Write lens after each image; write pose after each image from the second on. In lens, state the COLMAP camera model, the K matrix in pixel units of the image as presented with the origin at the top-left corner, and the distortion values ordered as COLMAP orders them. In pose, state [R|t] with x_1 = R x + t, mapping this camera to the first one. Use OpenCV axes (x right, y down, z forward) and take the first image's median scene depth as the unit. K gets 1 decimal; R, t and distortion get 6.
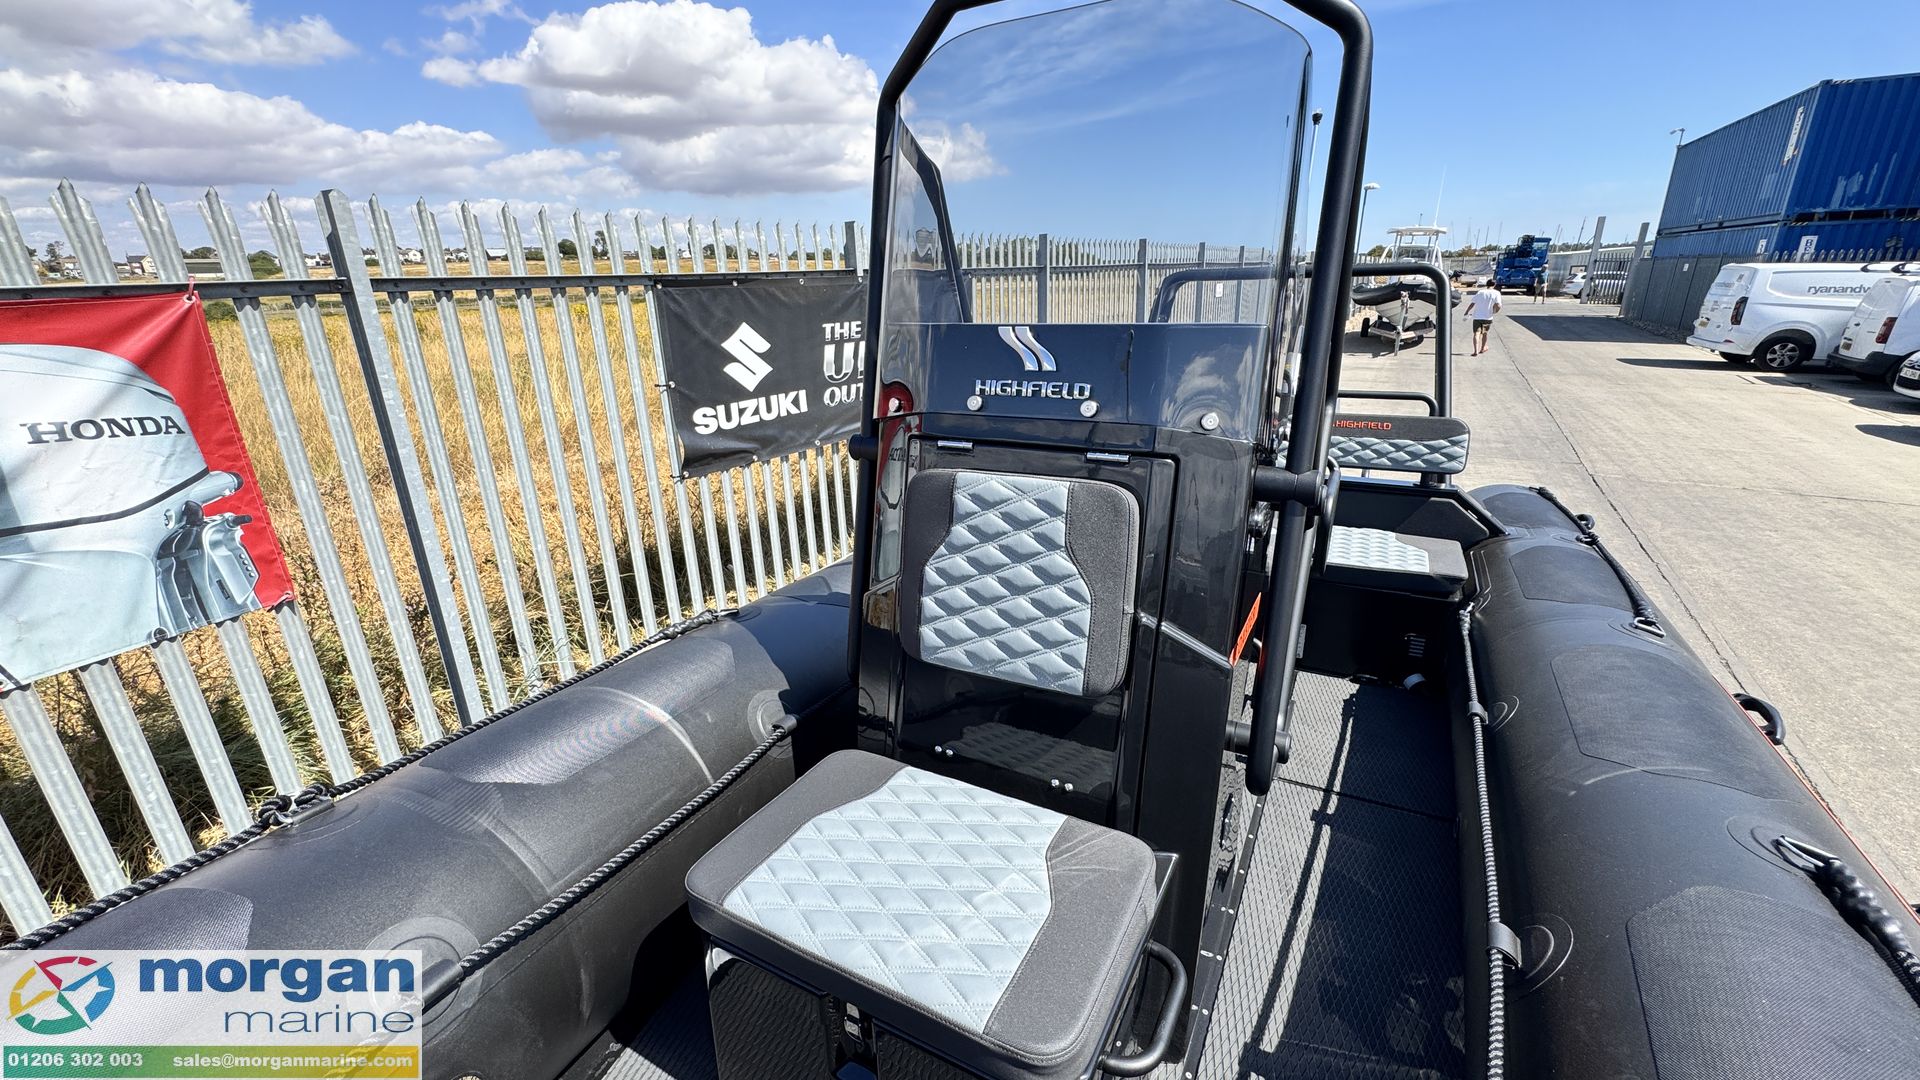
lens RADIAL K [[764.1, 0, 958.8], [0, 764.1, 542.5], [0, 0, 1]] dist [-0.003495, -0.000462]
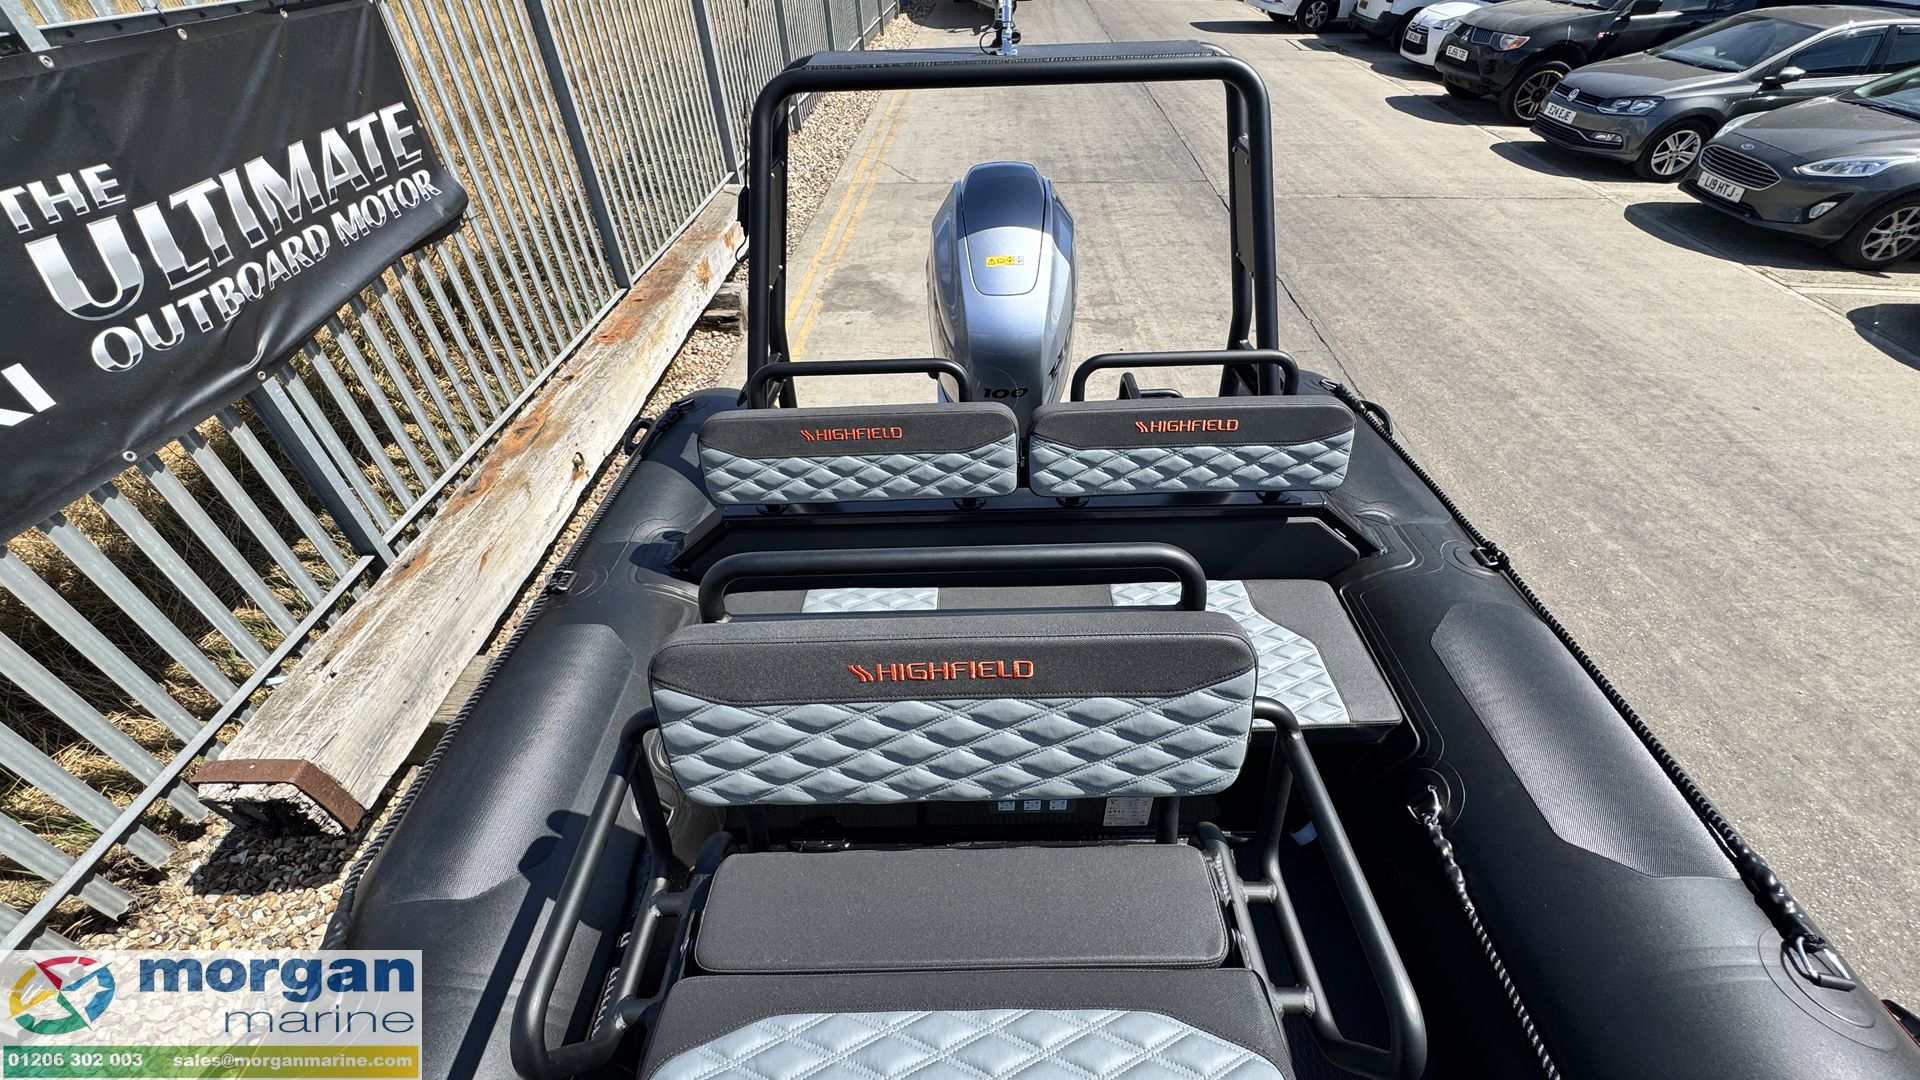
lens RADIAL K [[769.1, 0, 959.4], [0, 769.1, 540.1], [0, 0, 1]] dist [-0.005272, 0.000176]
pose [[0.879814, -0.300977, 0.367885, 0.092431], [0.152660, 0.911902, 0.380959, -0.203892], [-0.450135, -0.279012, 0.848252, 0.367520]]
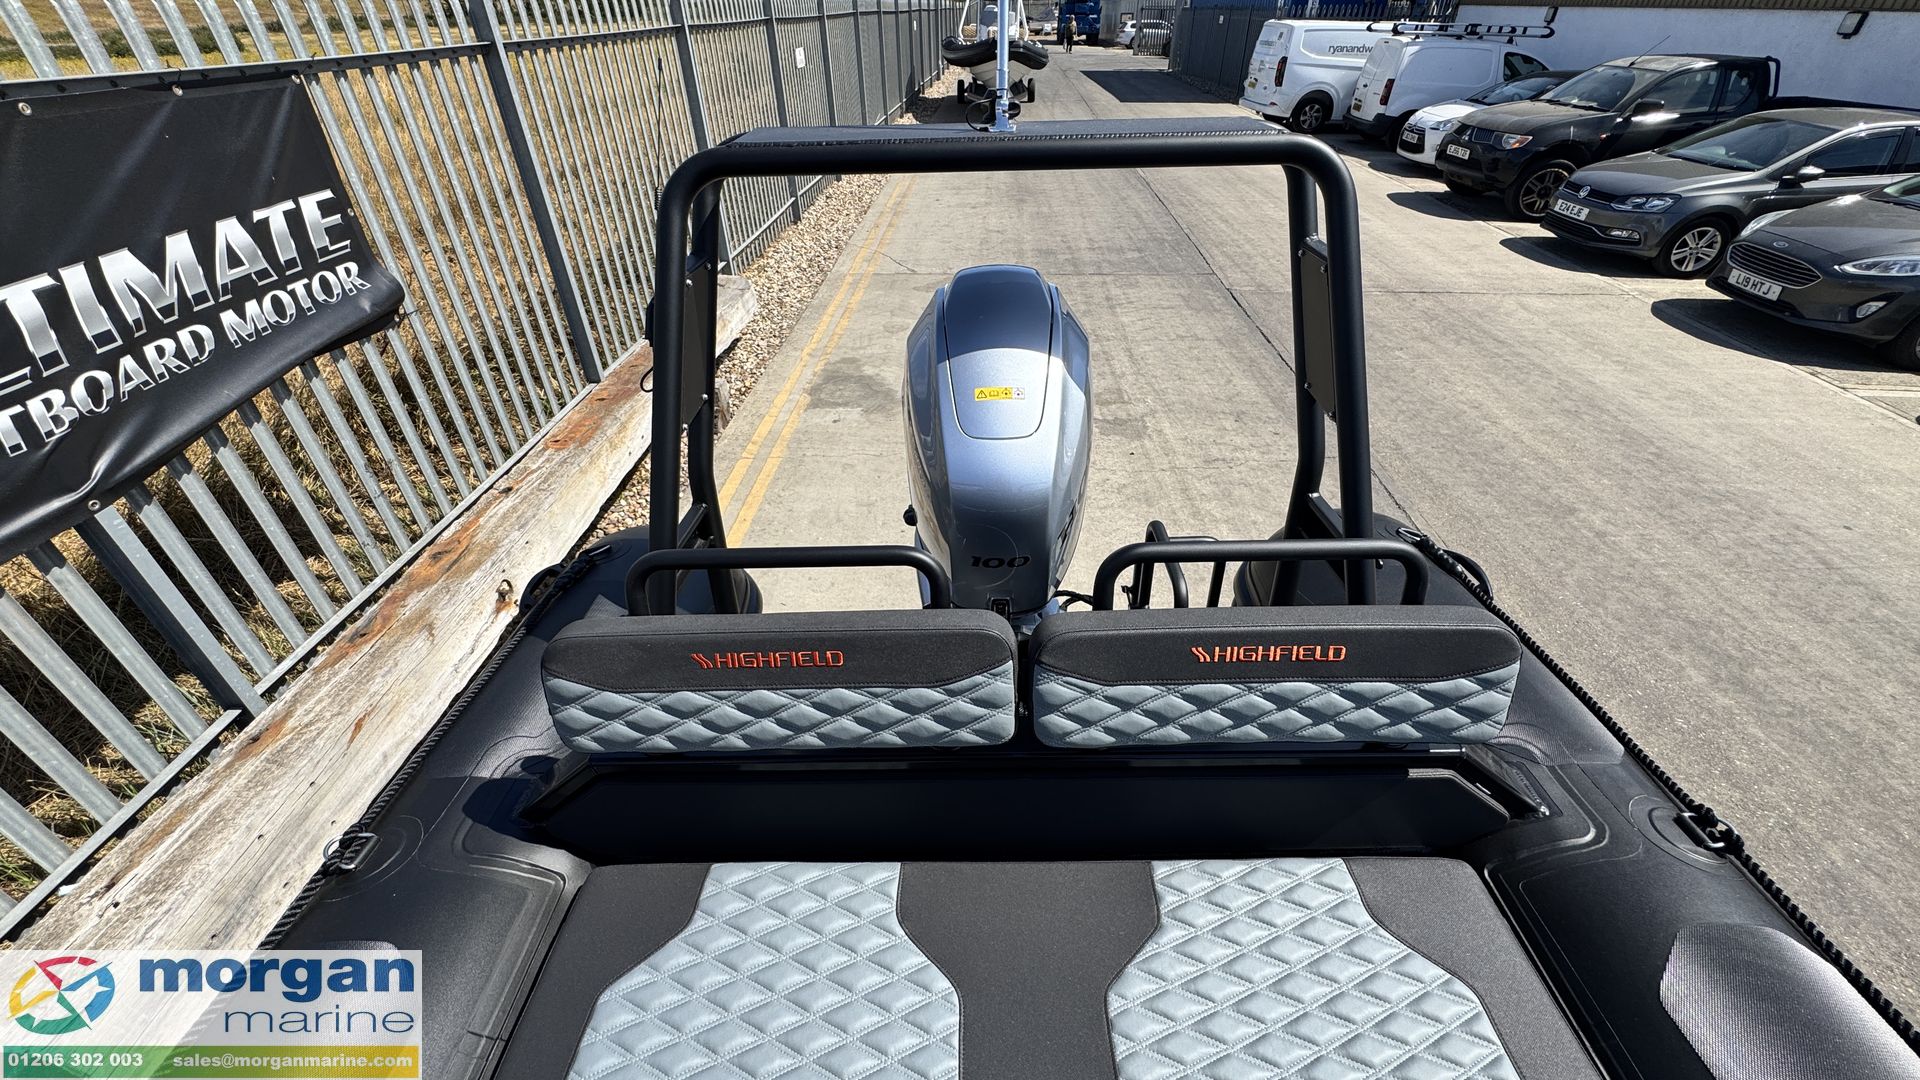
lens RADIAL K [[770.7, 0, 960.0], [0, 770.7, 540.0], [0, 0, 1]] dist [-0.004806, 0.000053]
pose [[0.882538, -0.256549, 0.394092, 0.163835], [0.145585, 0.945956, 0.289780, -0.216938], [-0.447137, -0.198368, 0.872192, 0.480380]]
